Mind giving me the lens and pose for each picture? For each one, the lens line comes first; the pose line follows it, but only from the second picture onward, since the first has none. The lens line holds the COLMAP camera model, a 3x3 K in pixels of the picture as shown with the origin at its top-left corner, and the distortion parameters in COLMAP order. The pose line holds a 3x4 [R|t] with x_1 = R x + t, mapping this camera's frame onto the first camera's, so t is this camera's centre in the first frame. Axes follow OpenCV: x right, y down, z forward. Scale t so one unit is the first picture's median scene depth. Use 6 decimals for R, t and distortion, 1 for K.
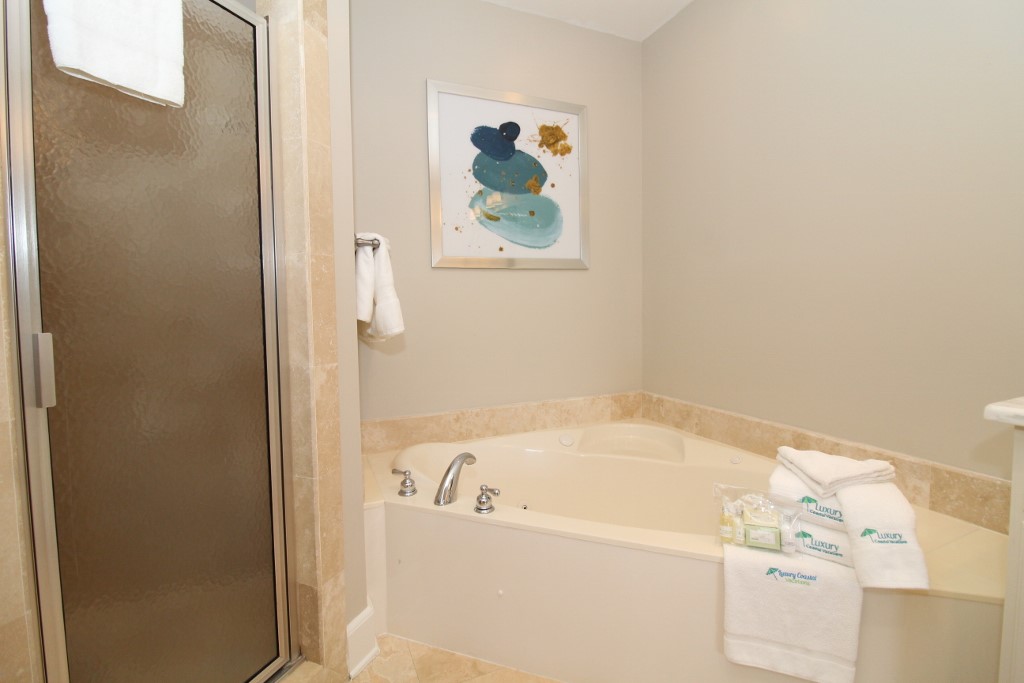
lens RADIAL K [[468.2, 0, 512.4], [0, 468.2, 341.5], [0, 0, 1]] dist [-0.013509, -0.002569]
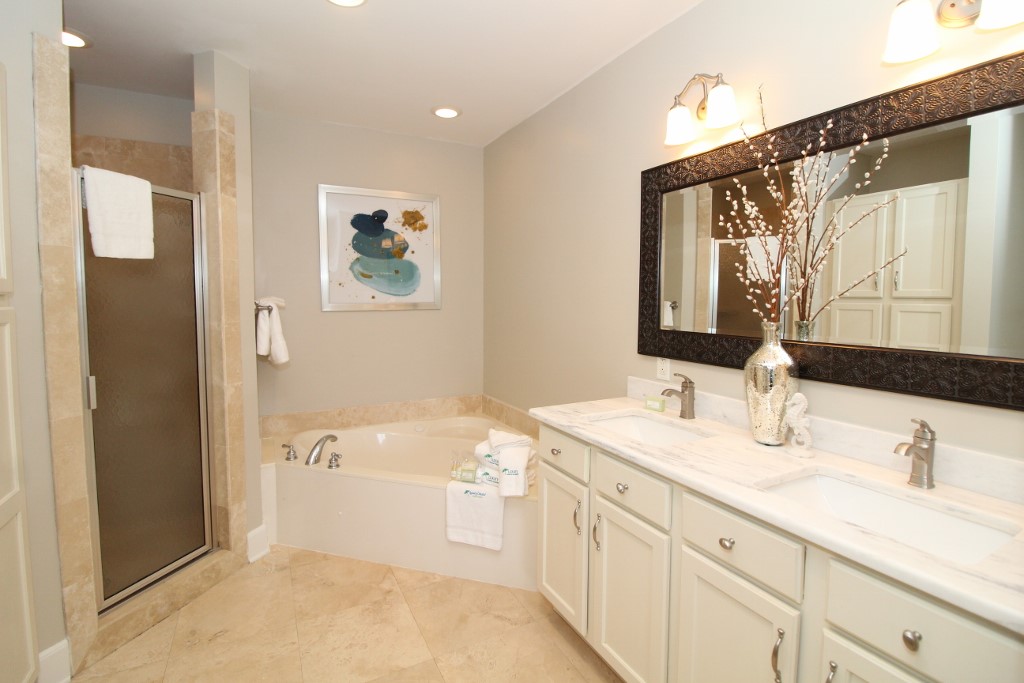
lens RADIAL K [[468.2, 0, 512.8], [0, 468.2, 340.5], [0, 0, 1]] dist [-0.013509, -0.002569]
pose [[0.996983, 0.011554, 0.076750, 0.454594], [-0.012367, 0.999872, 0.010122, -0.126083], [-0.076623, -0.011041, 0.996999, -0.741125]]
